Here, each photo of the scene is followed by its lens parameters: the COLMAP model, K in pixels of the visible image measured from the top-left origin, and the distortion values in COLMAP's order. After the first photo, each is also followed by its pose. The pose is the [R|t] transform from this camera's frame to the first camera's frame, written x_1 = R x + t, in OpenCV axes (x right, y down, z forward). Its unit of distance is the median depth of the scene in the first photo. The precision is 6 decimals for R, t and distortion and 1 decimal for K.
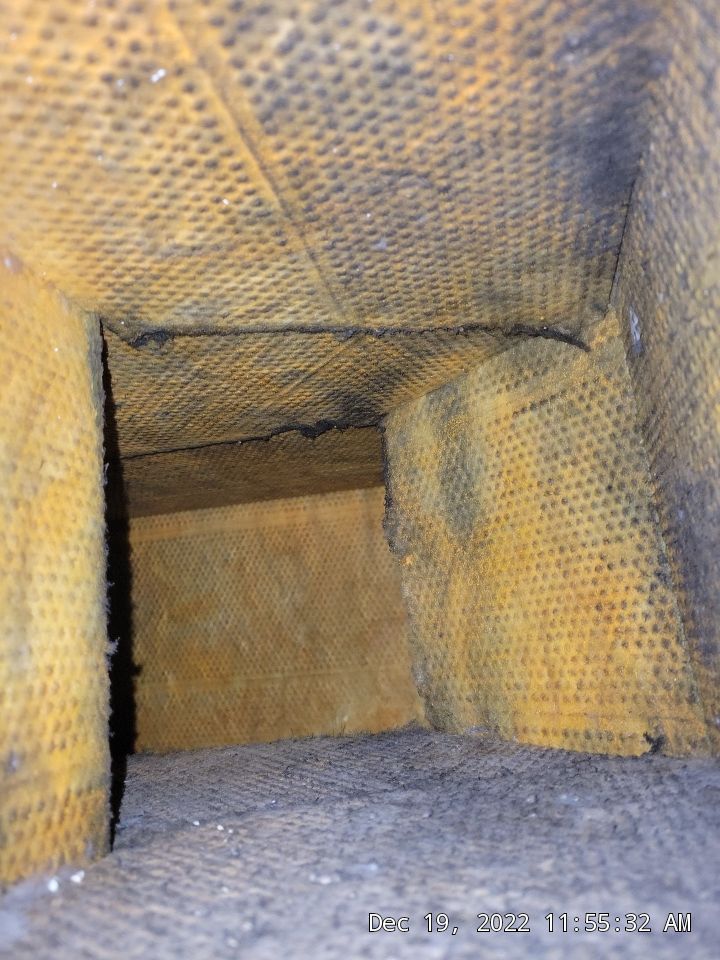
lens RADIAL K [[742.5, 0, 357.9], [0, 742.5, 476.8], [0, 0, 1]] dist [0.035769, -0.024837]
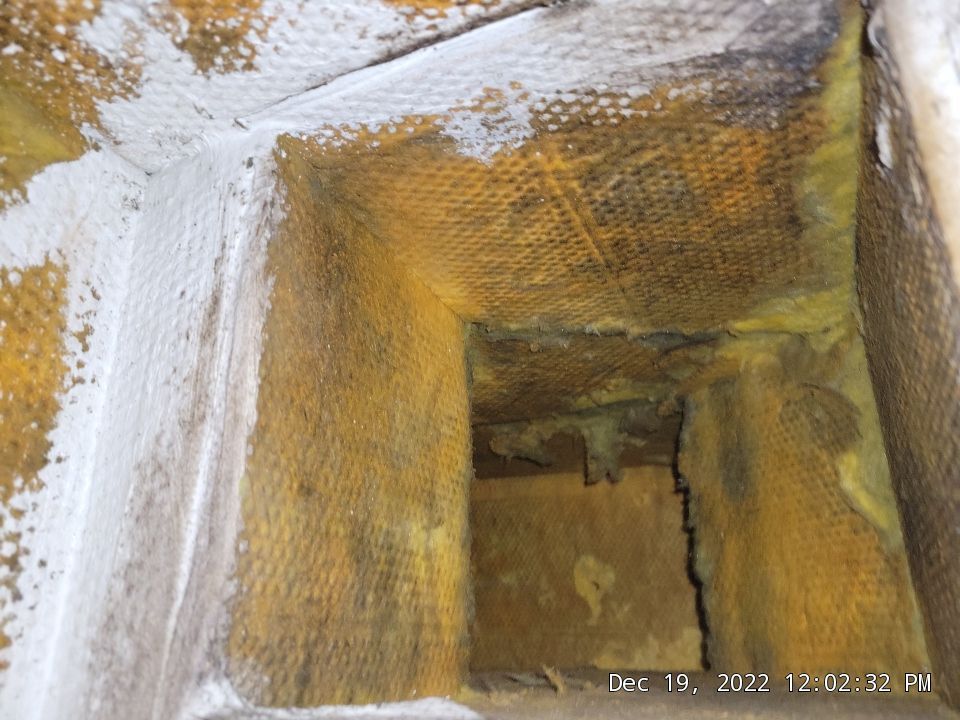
lens RADIAL K [[742.5, 0, 497.9], [0, 742.5, 357.4], [0, 0, 1]] dist [0.035769, -0.024837]
pose [[0.979223, 0.029626, -0.200611, -0.006145], [-0.057072, 0.989546, -0.132443, 0.043381], [0.194590, 0.141141, 0.970677, -0.490767]]
